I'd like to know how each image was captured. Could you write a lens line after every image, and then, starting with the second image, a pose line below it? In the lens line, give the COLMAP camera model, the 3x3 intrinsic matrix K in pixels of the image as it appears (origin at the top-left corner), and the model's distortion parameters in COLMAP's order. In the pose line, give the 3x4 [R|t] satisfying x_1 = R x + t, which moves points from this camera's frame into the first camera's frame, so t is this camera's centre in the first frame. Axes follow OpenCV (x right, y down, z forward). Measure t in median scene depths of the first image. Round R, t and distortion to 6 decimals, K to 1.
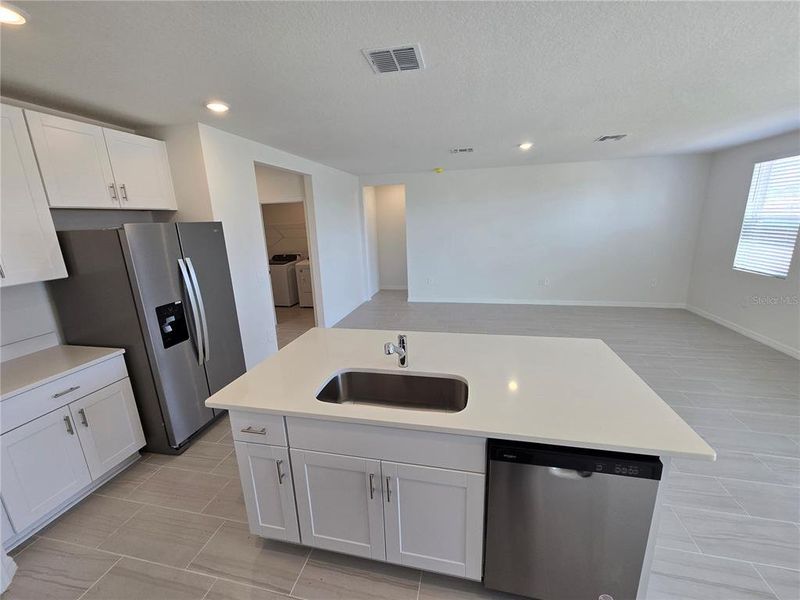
lens RADIAL K [[329.5, 0, 400.0], [0, 329.5, 300.0], [0, 0, 1]] dist [0.001565, 0.000868]
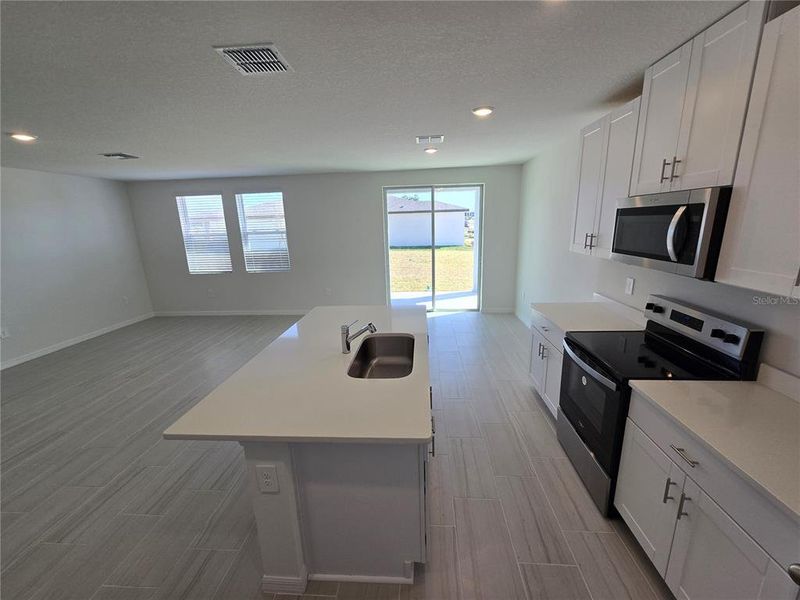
lens RADIAL K [[329.5, 0, 400.0], [0, 329.5, 300.0], [0, 0, 1]] dist [0.001565, 0.000868]
pose [[-0.143952, -0.198567, 0.969458, -0.789590], [0.272878, 0.933714, 0.231765, -0.135713], [-0.951218, 0.297907, -0.080226, 0.623928]]
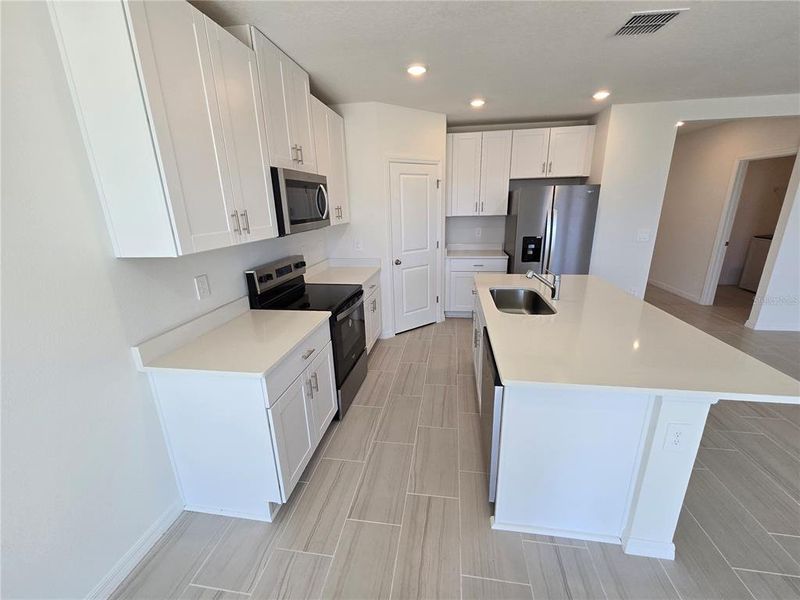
lens RADIAL K [[329.5, 0, 400.0], [0, 329.5, 300.0], [0, 0, 1]] dist [0.001565, 0.000868]
pose [[0.055372, 0.313524, -0.947964, 0.849246], [-0.218870, 0.930141, 0.294845, -0.030875], [0.974182, 0.191155, 0.120125, 0.193987]]
